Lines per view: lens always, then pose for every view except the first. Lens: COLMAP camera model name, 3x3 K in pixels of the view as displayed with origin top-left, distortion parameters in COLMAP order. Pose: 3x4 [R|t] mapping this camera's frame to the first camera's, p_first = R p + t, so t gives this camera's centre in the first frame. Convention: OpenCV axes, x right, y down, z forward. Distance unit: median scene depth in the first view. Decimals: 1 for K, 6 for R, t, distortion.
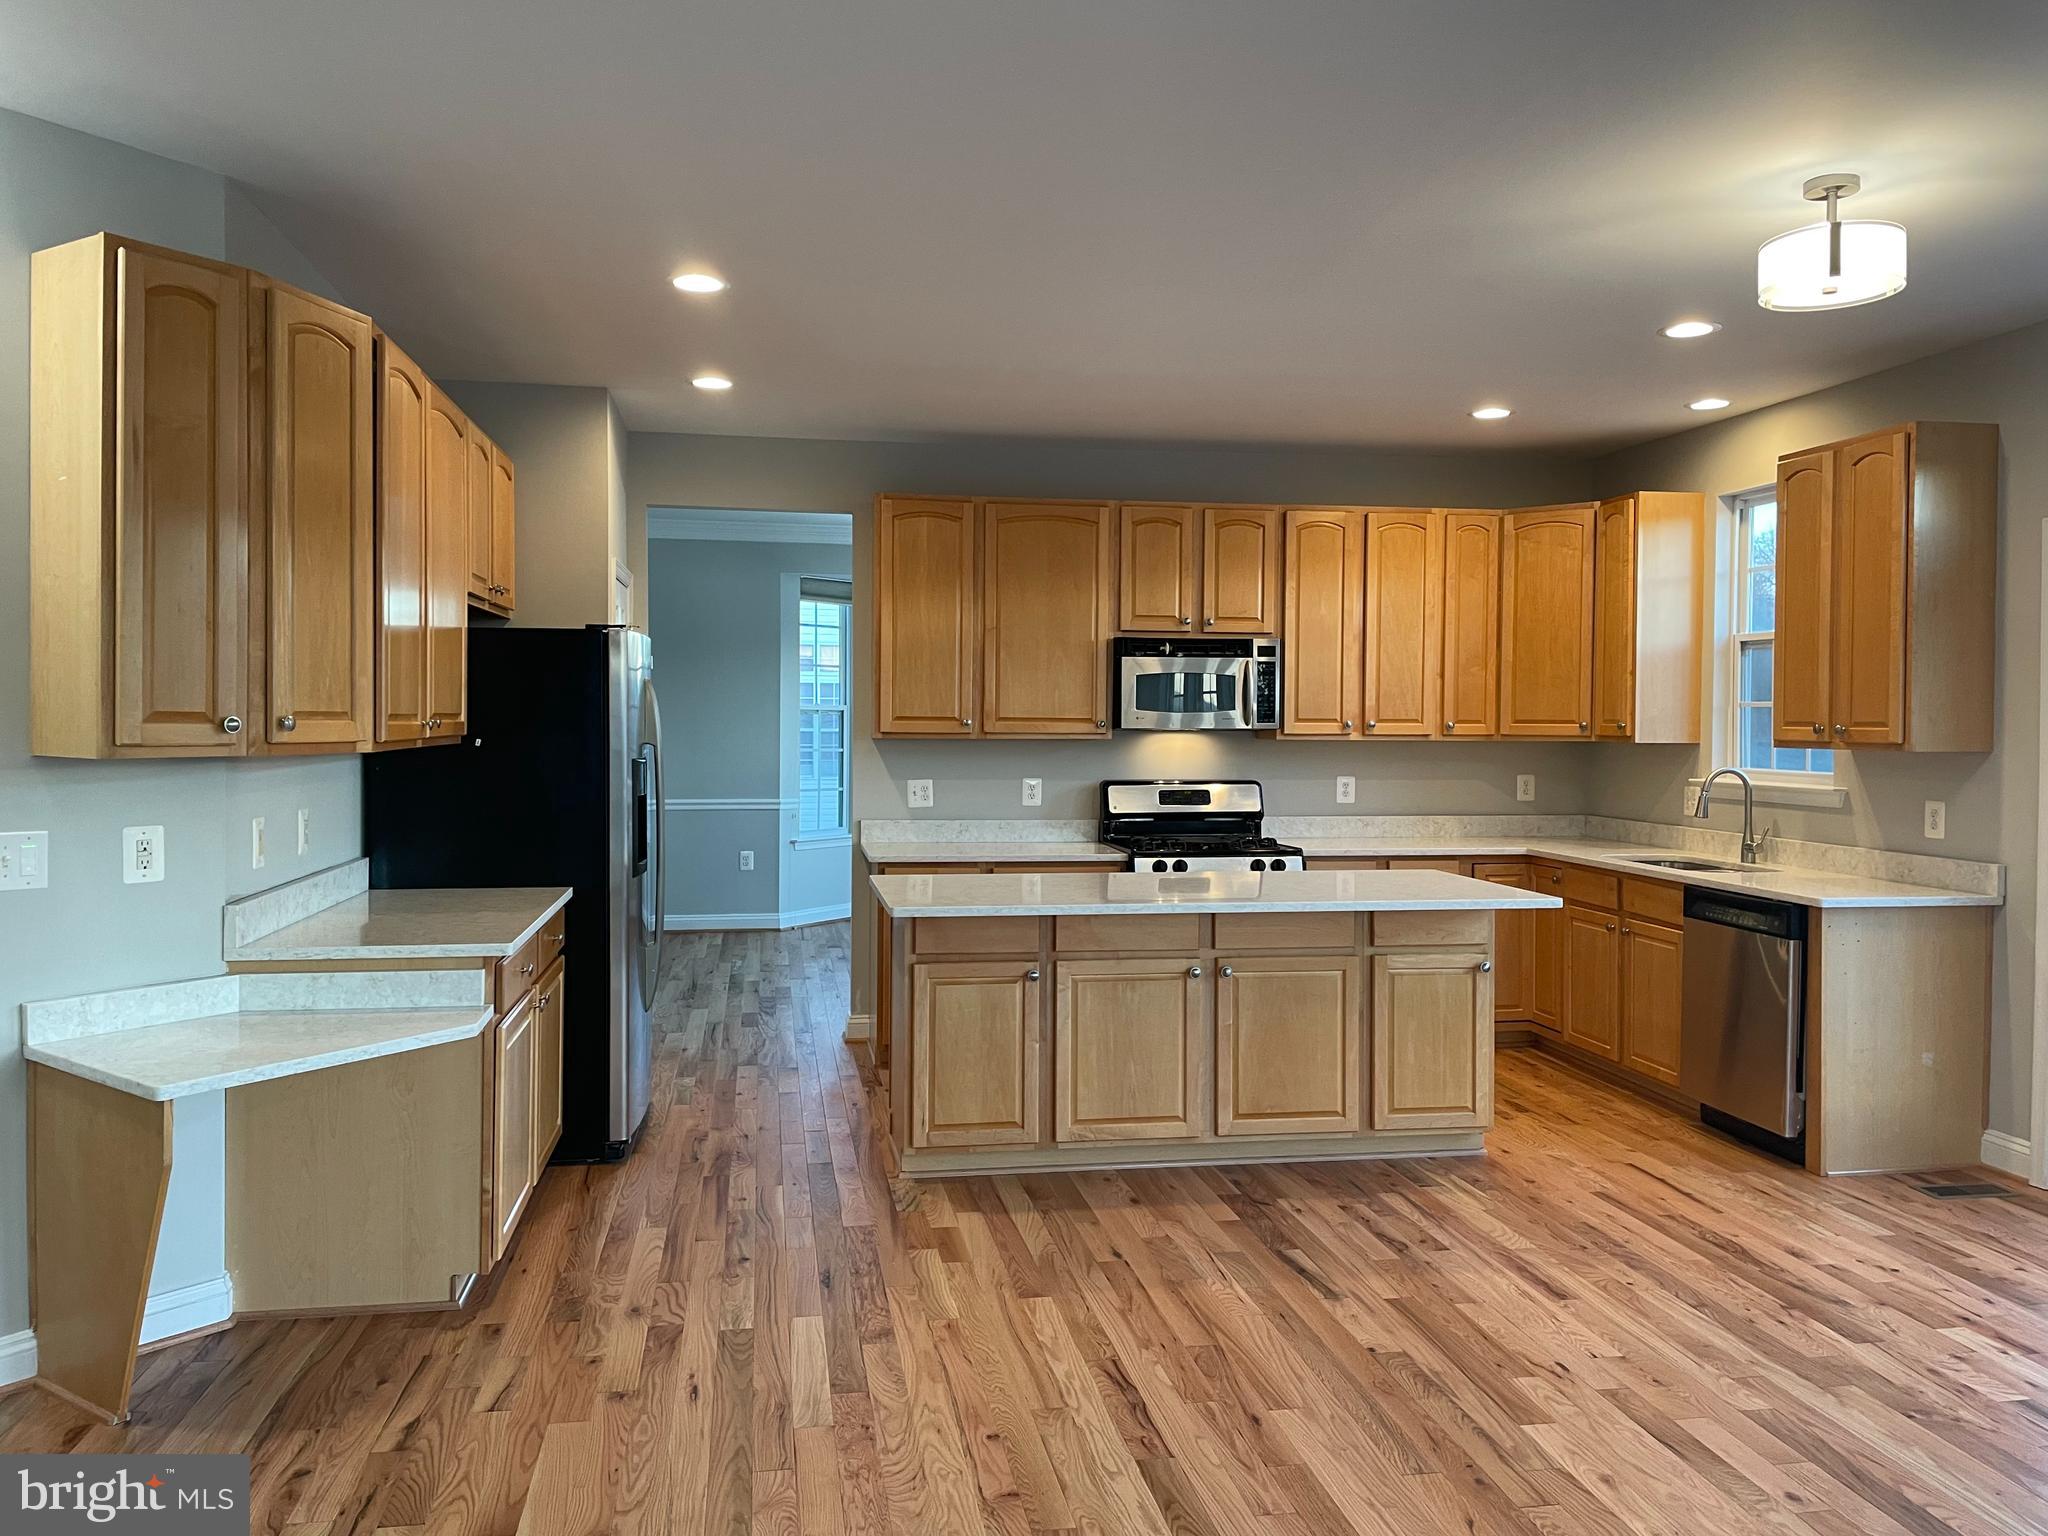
lens RADIAL K [[1542.8, 0, 1029.2], [0, 1542.8, 748.3], [0, 0, 1]] dist [0.101449, -0.124568]
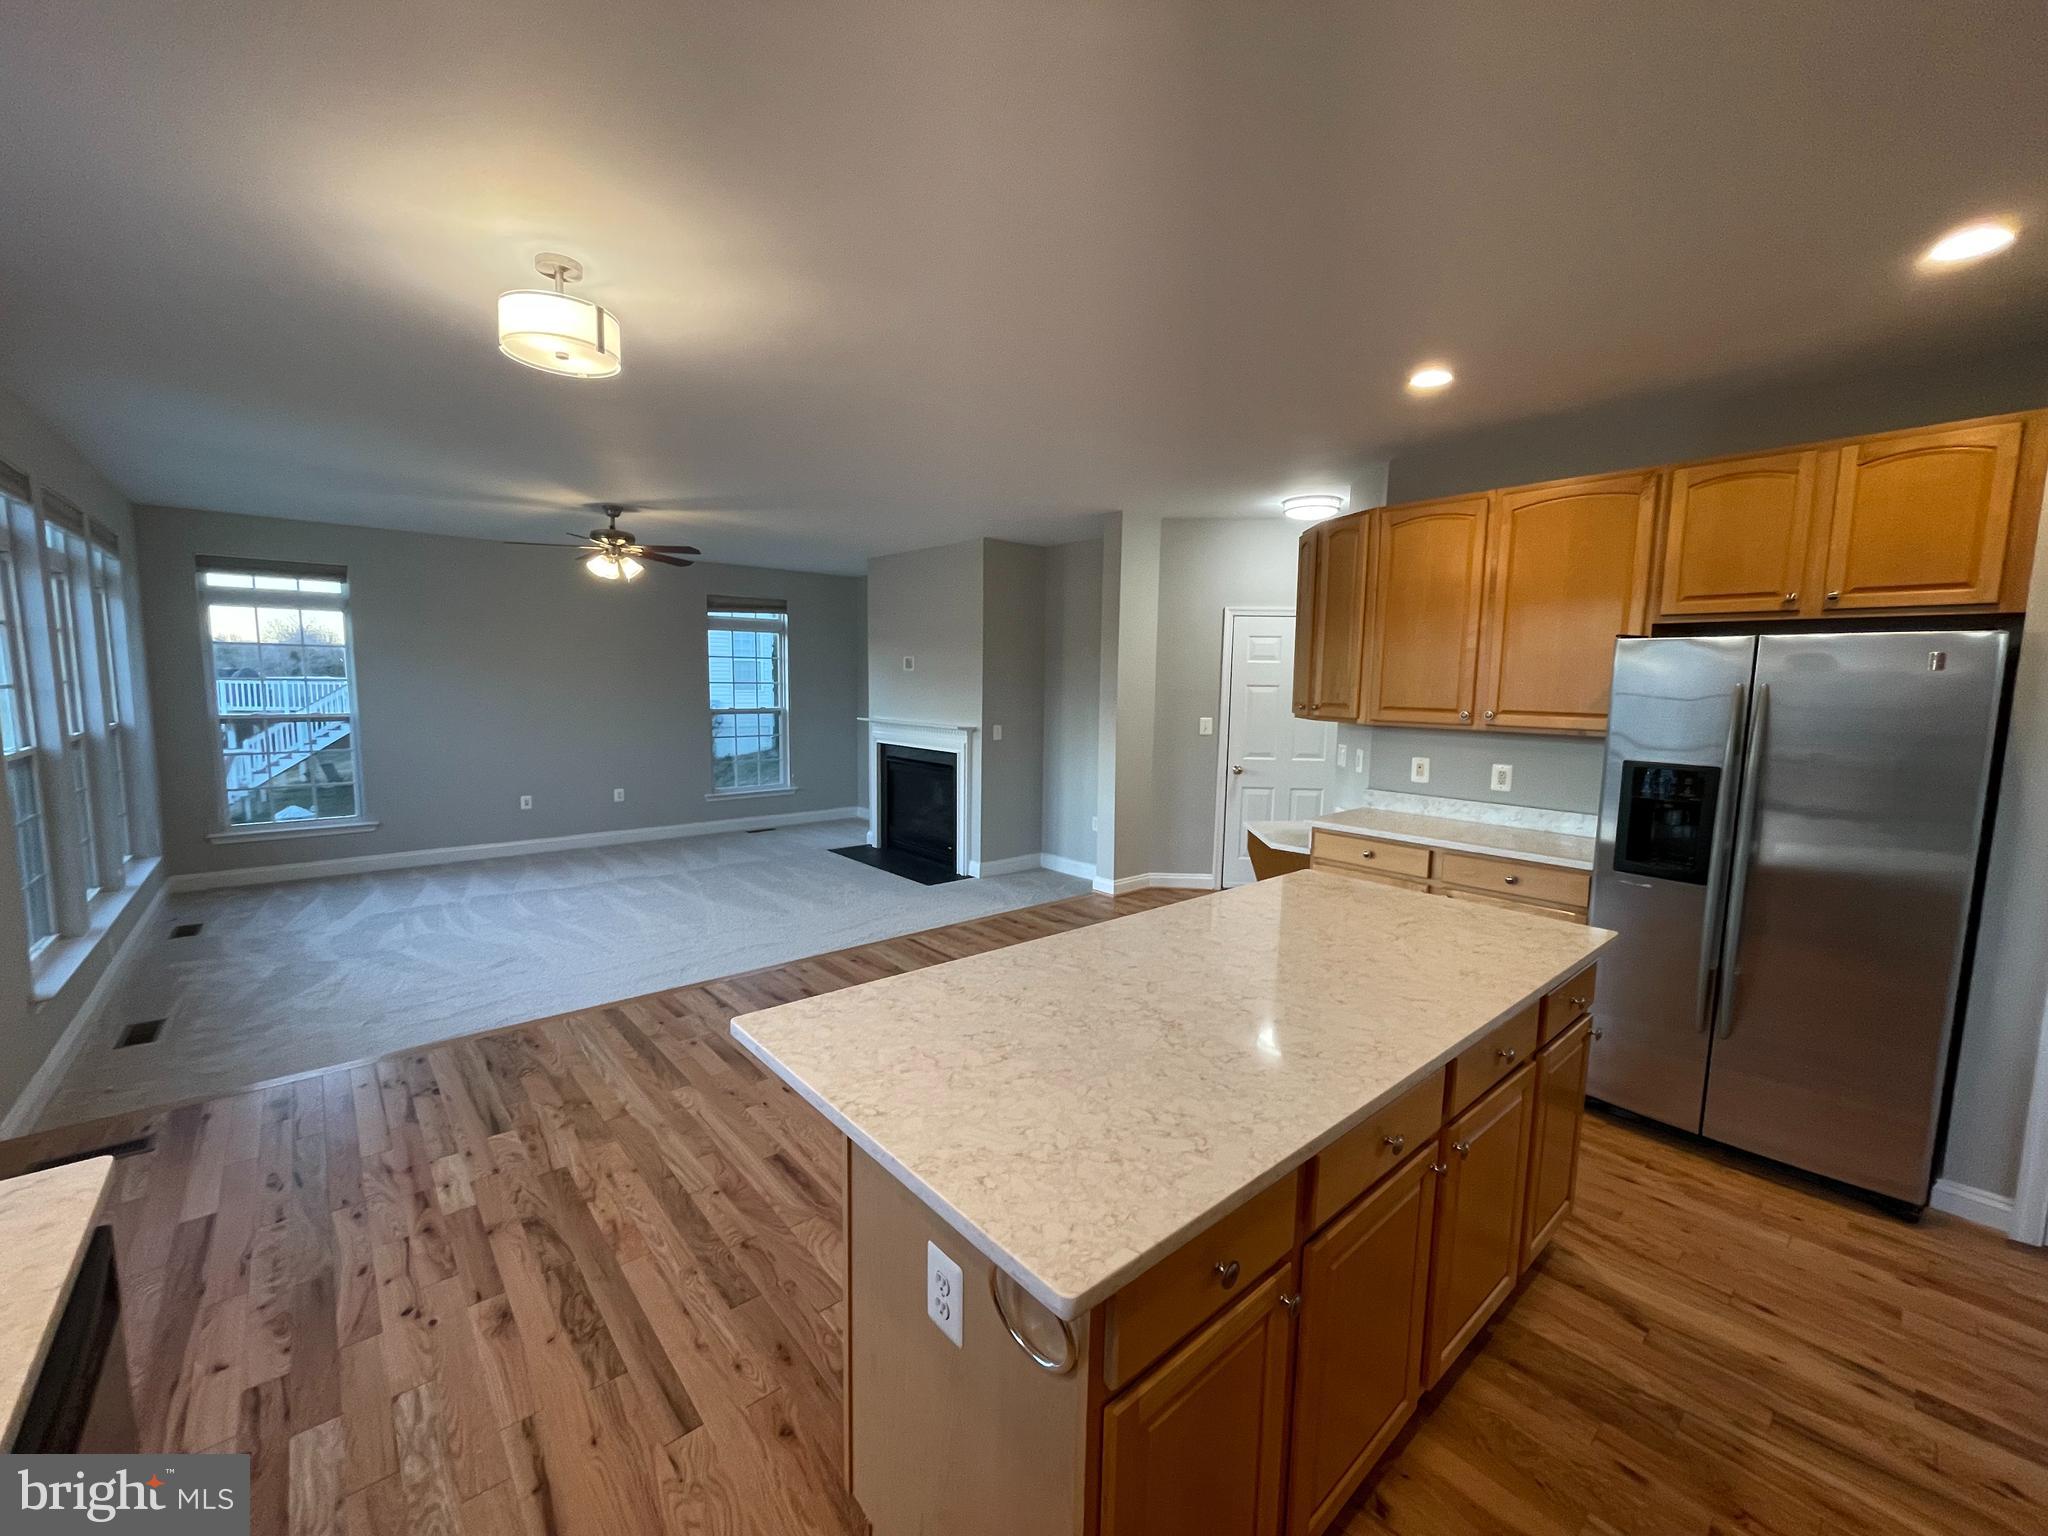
lens RADIAL K [[826.2, 0, 1022.2], [0, 826.2, 764.4], [0, 0, 1]] dist [0.000628, 0.000069]
pose [[-0.856255, 0.034167, -0.515422, 0.422399], [-0.032194, 0.992340, 0.119265, -0.048492], [0.515549, 0.118715, -0.848596, 1.370377]]
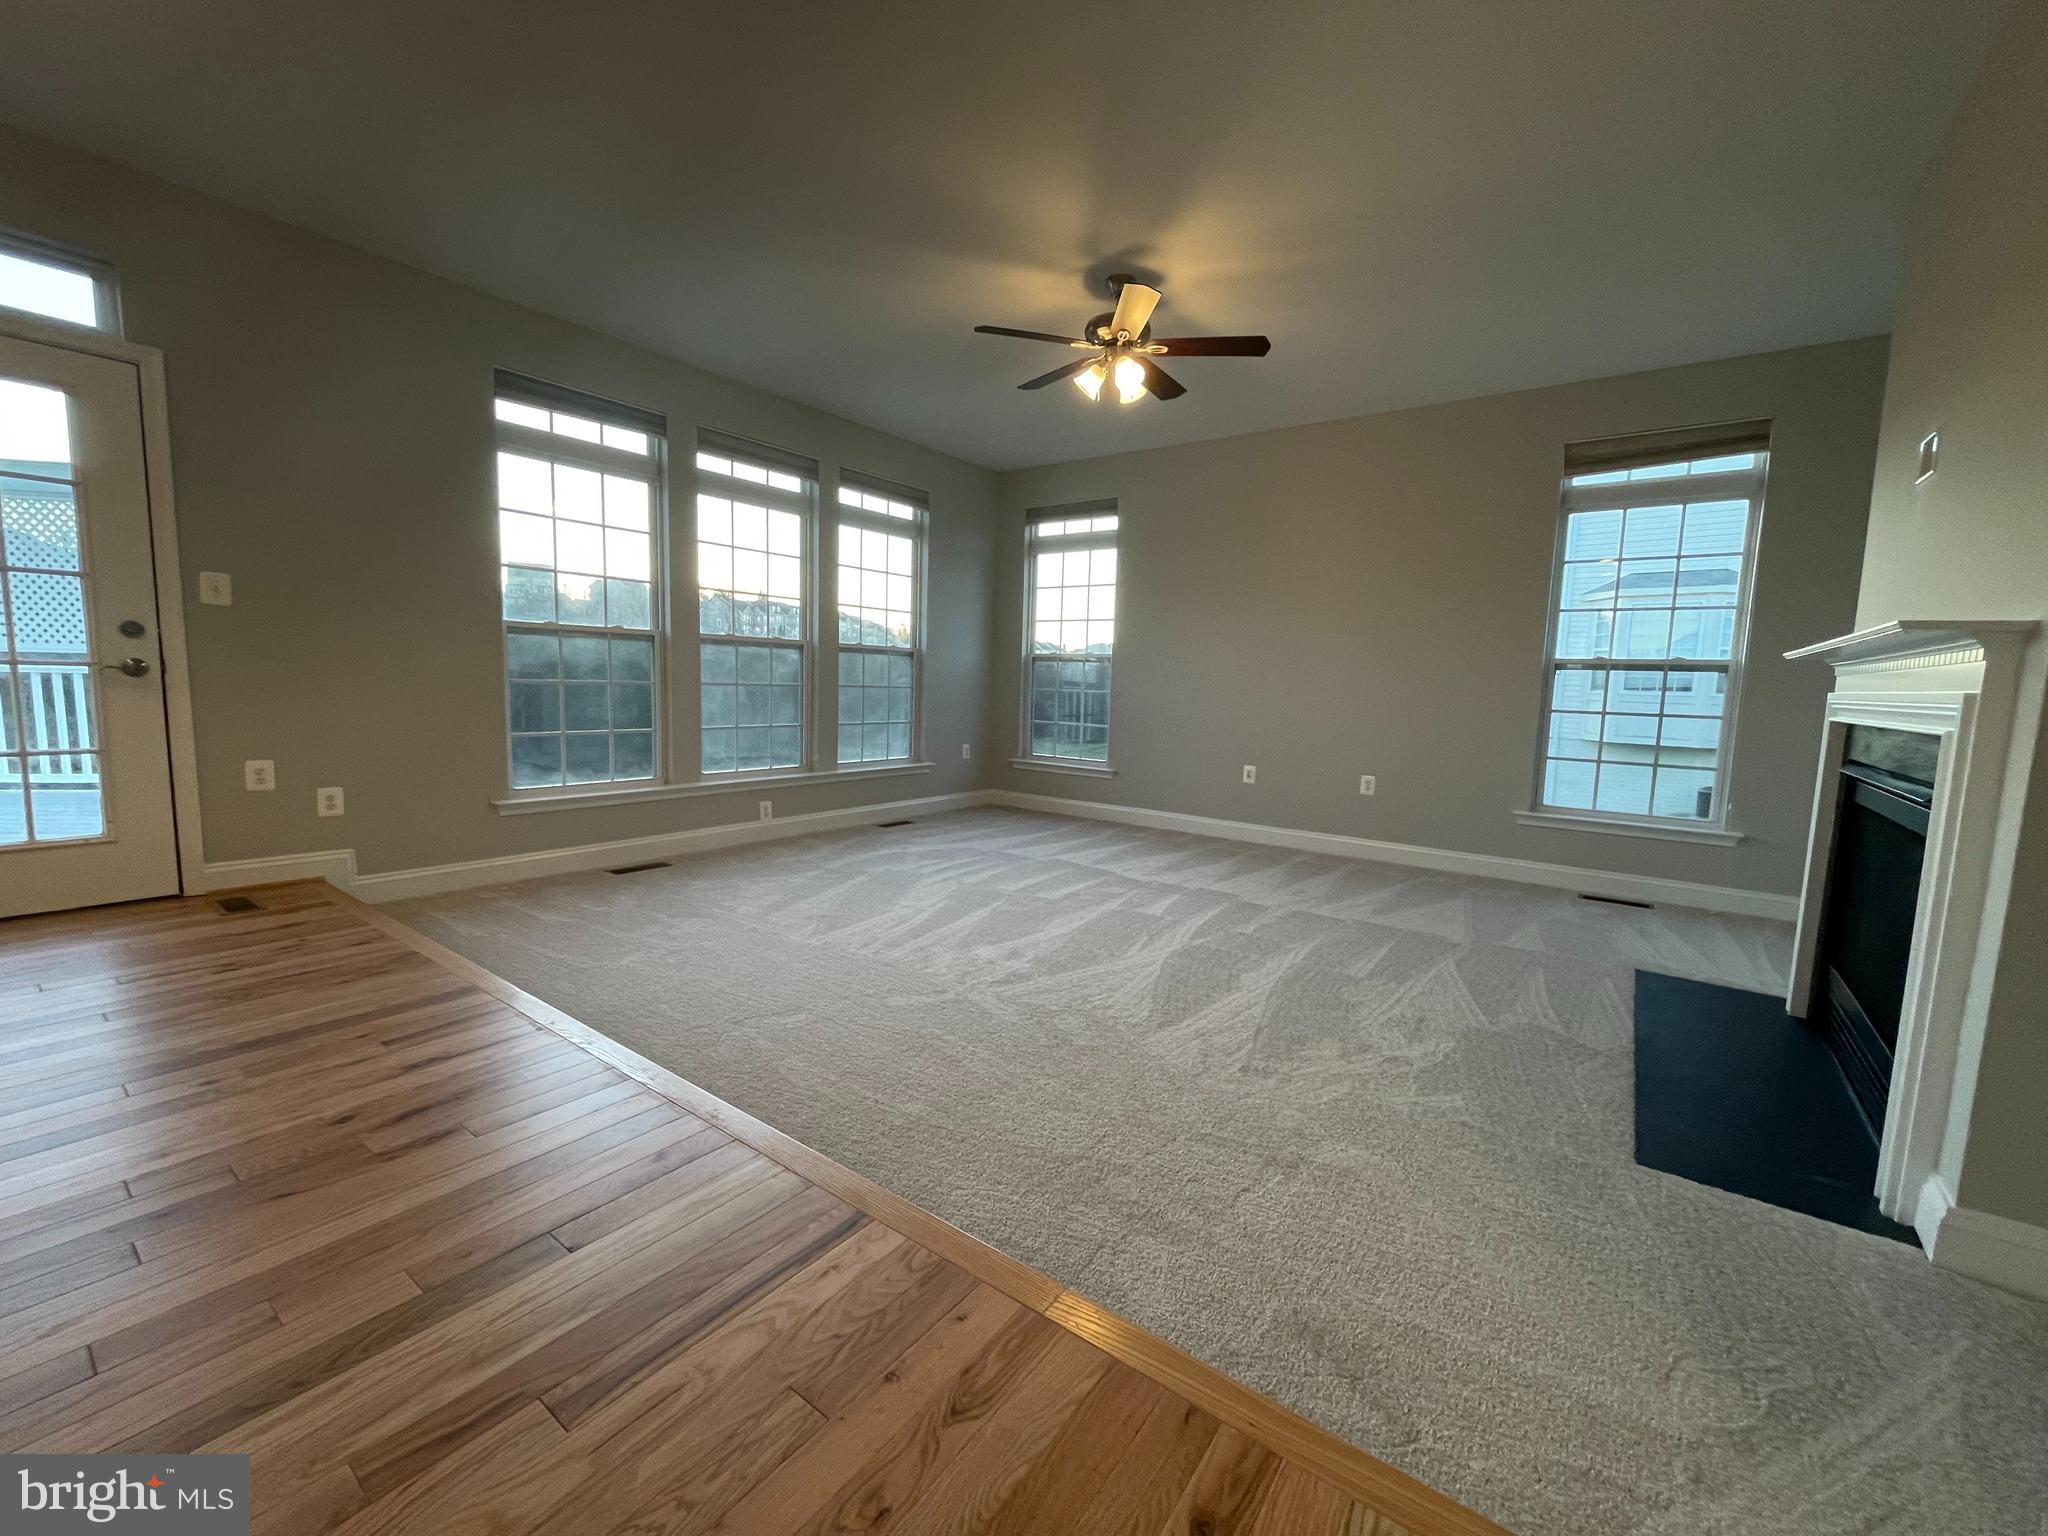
lens RADIAL K [[826.2, 0, 1022.2], [0, 826.2, 764.4], [0, 0, 1]] dist [0.000628, 0.000069]
pose [[-0.688903, -0.103761, 0.717388, -0.235173], [-0.020282, 0.992073, 0.124014, 0.088741], [-0.724569, 0.070883, -0.685547, 0.597569]]
